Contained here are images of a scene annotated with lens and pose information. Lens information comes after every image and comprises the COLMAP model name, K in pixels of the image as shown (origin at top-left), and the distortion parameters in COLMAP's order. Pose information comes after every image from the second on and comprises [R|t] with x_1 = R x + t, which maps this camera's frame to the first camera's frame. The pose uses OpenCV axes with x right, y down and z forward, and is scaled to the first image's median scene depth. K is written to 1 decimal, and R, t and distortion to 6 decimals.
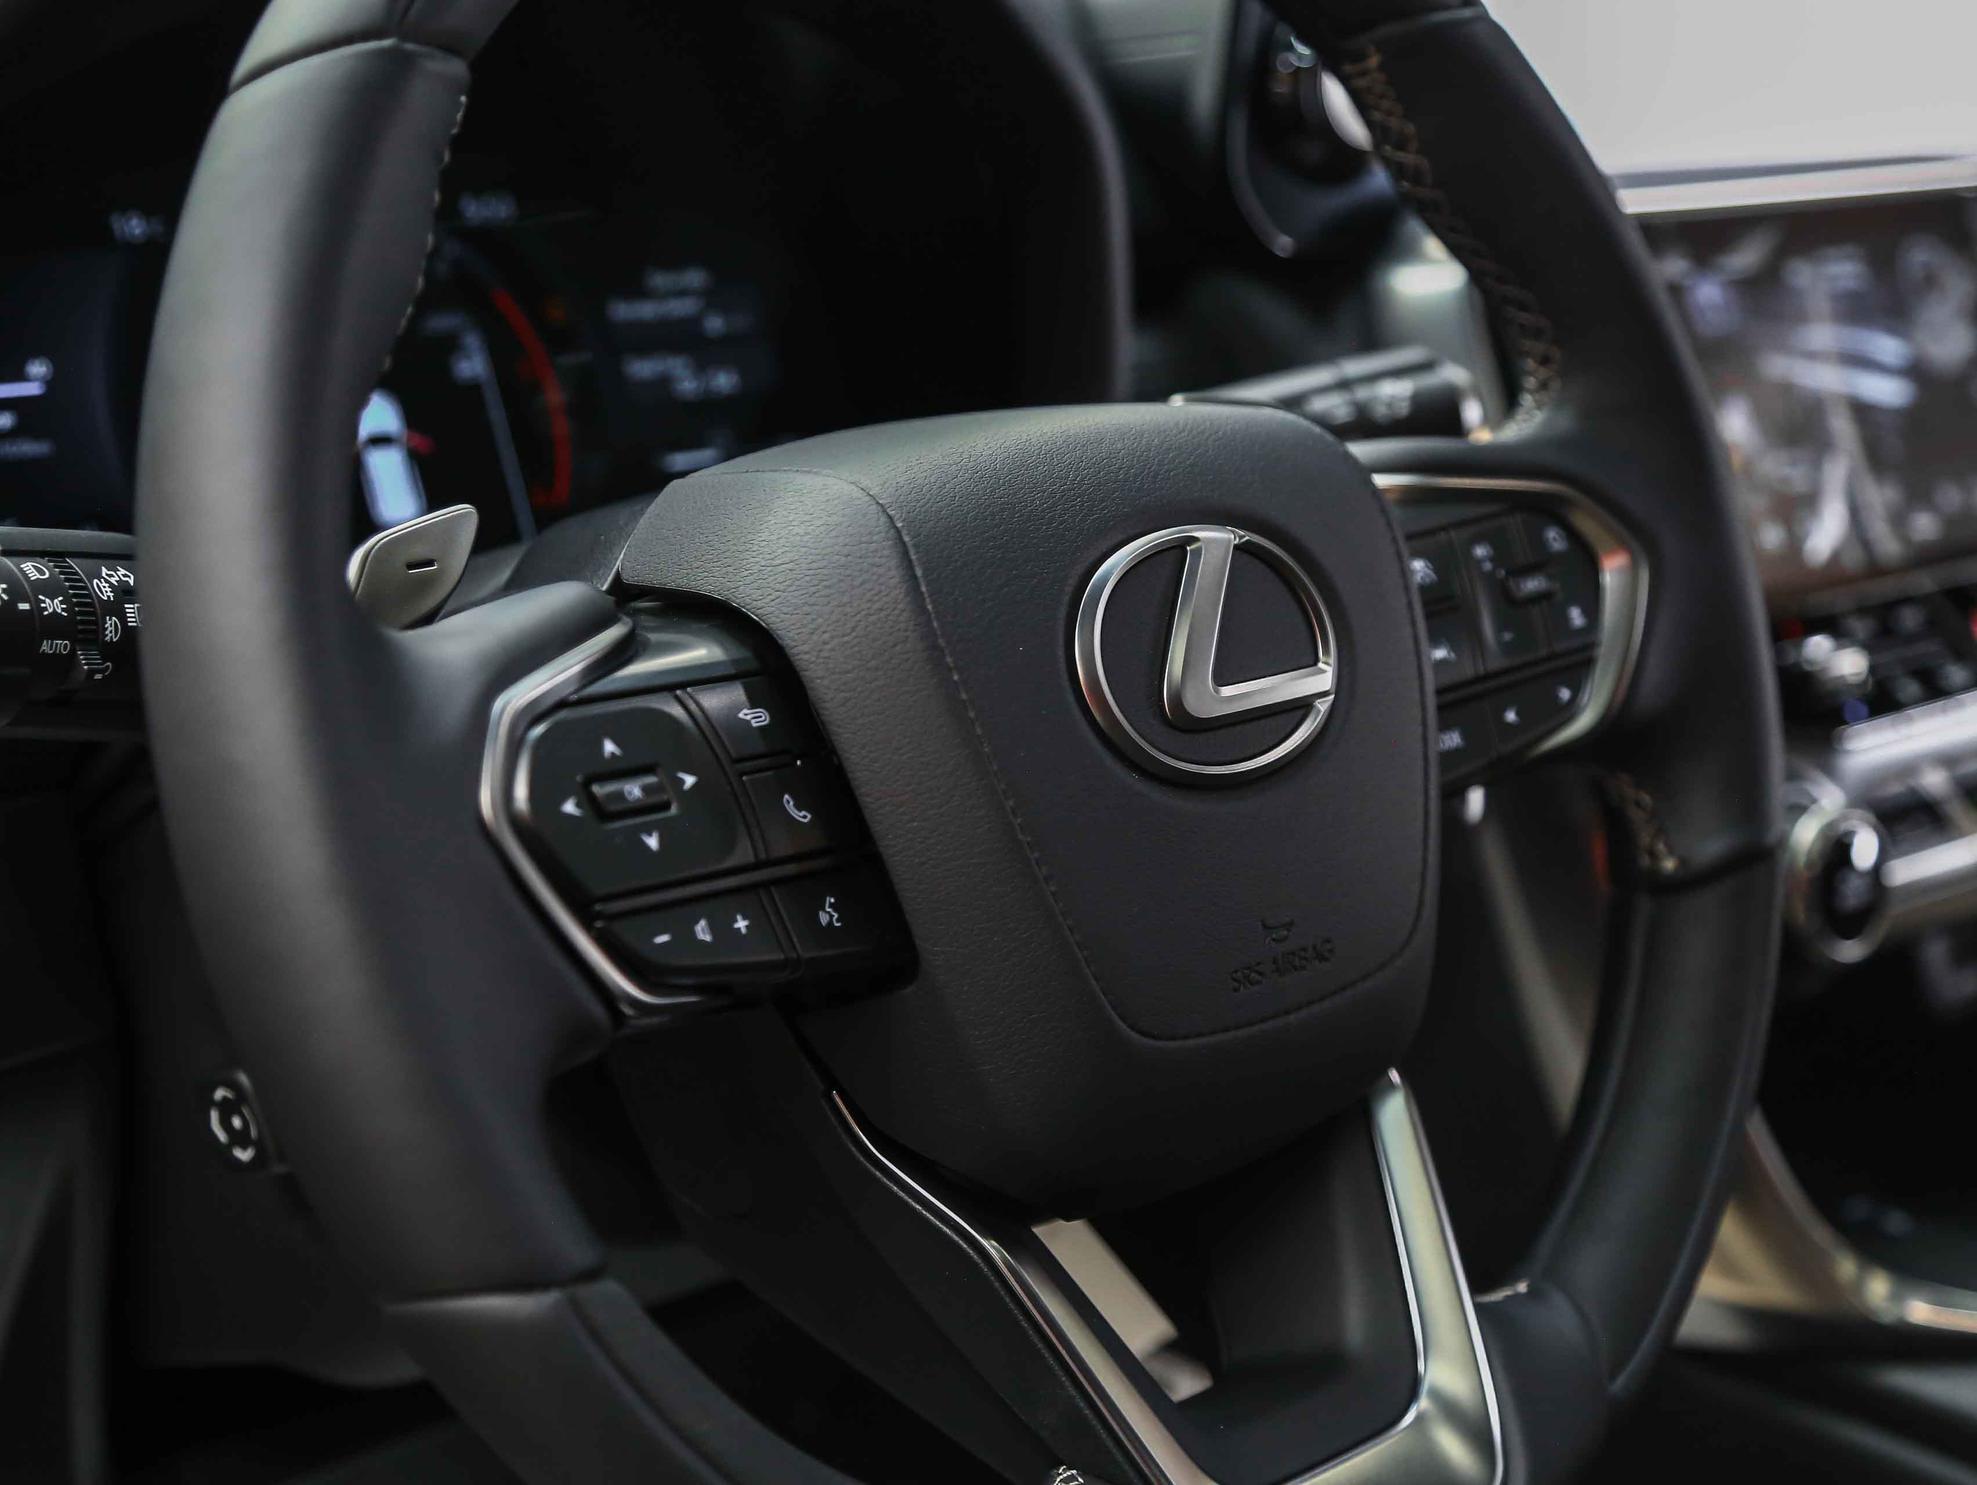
lens RADIAL K [[3072.3, 0, 986.5], [0, 3072.3, 747.4], [0, 0, 1]] dist [0.164277, 0.000000]
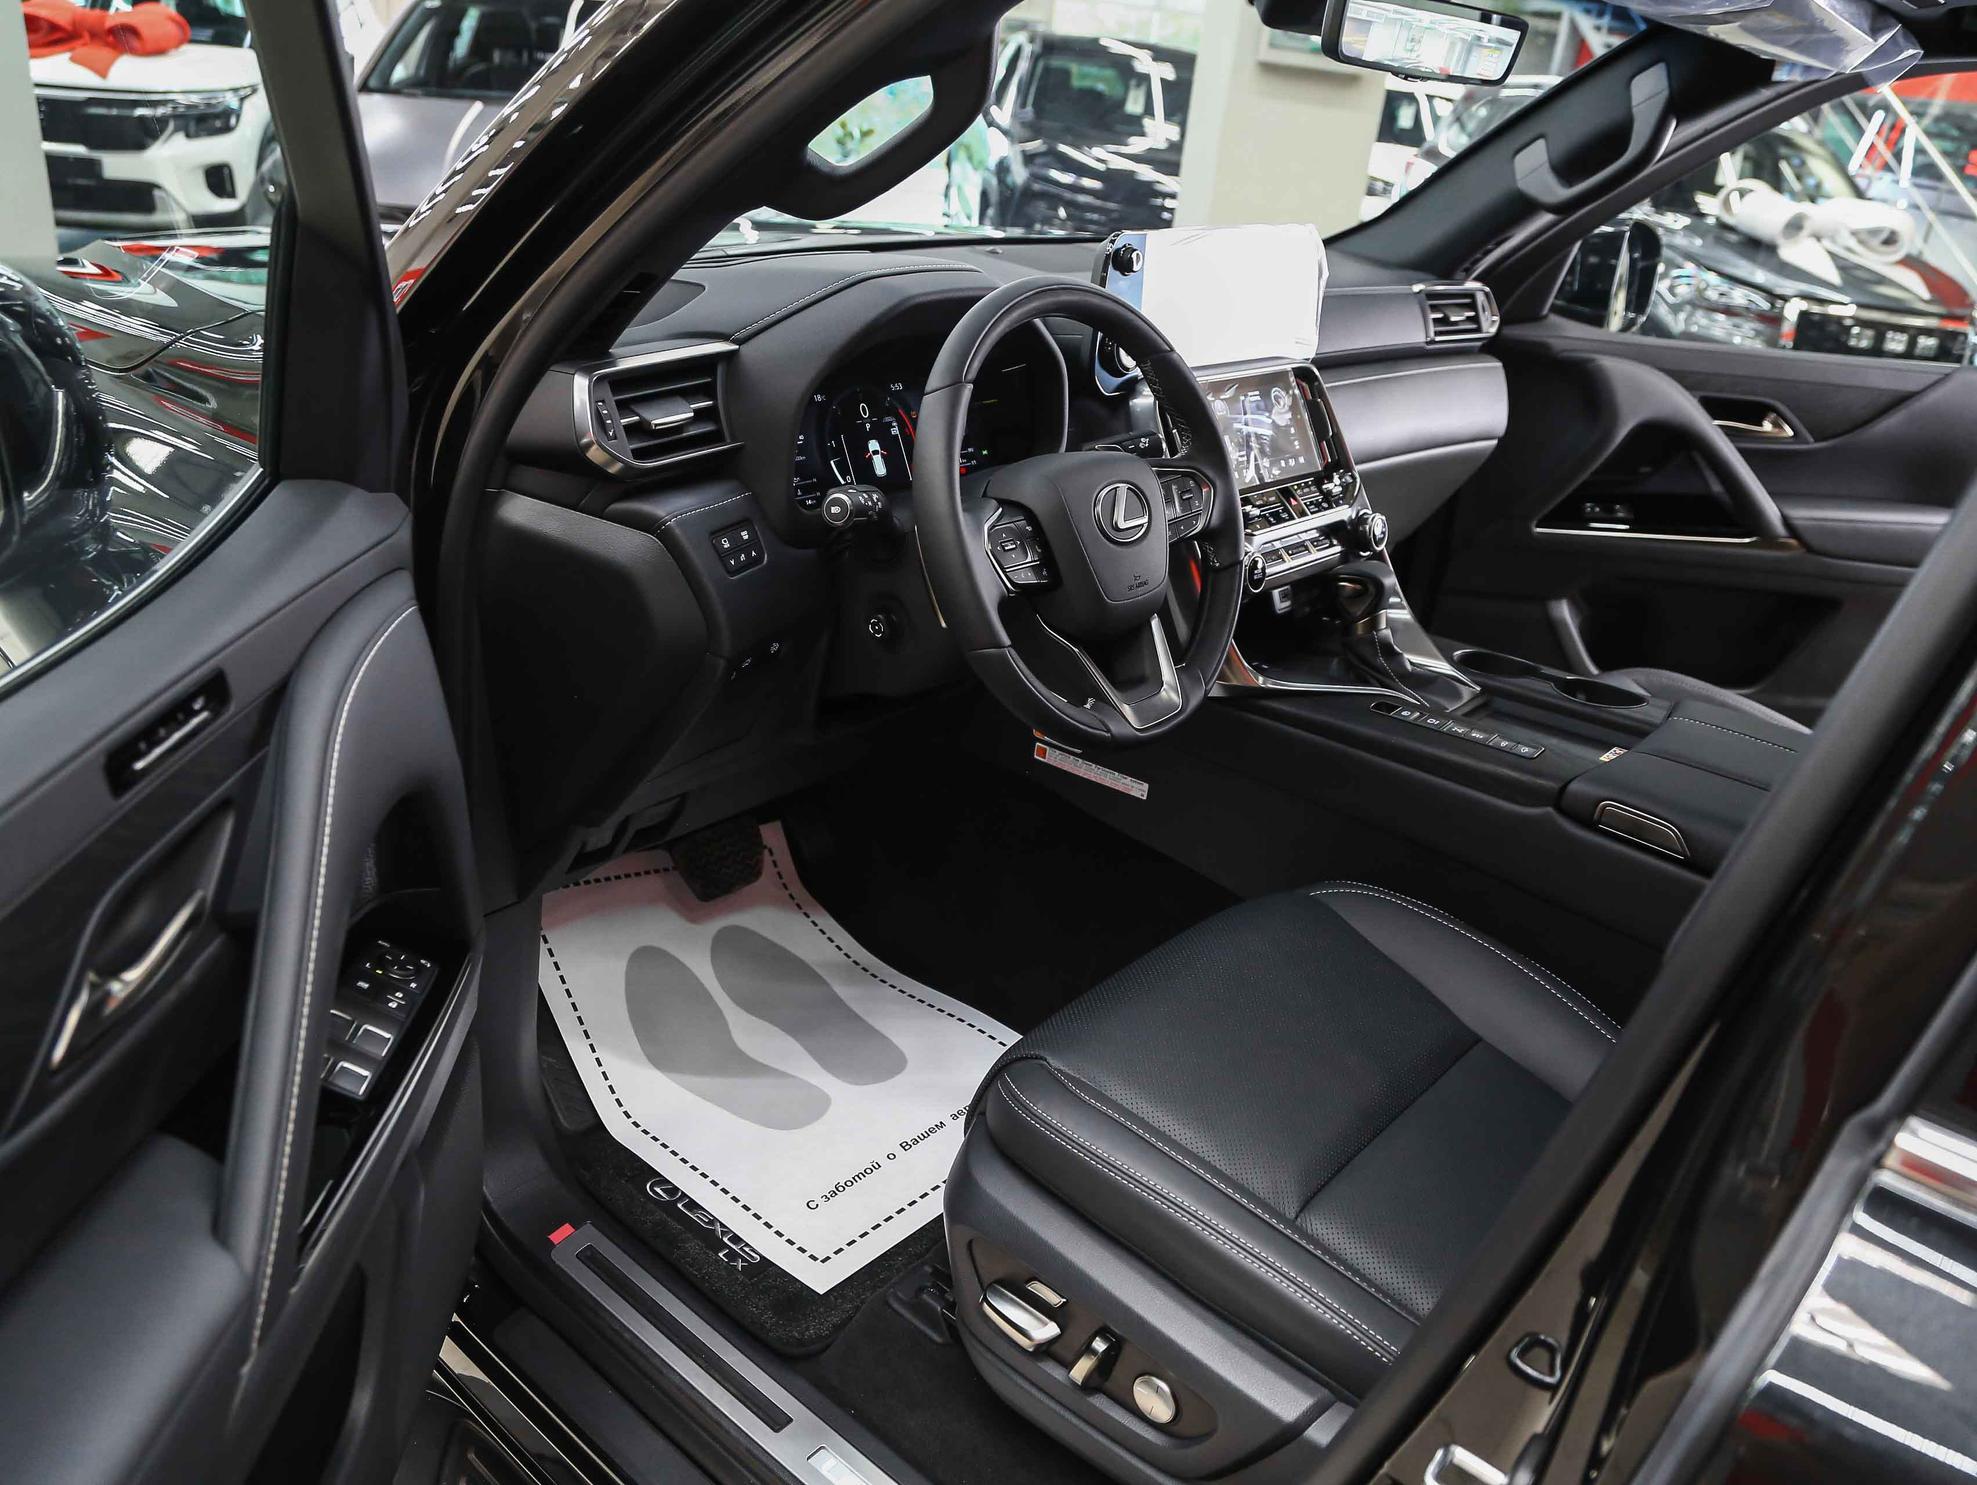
lens RADIAL K [[1511.0, 0, 991.0], [0, 1511.0, 739.7], [0, 0, 1]] dist [-0.063278, 0.019661]
pose [[0.993560, -0.016329, 0.112127, -0.244218], [0.001330, 0.991175, 0.132556, 0.002447], [-0.113302, -0.131553, 0.984813, -0.767793]]
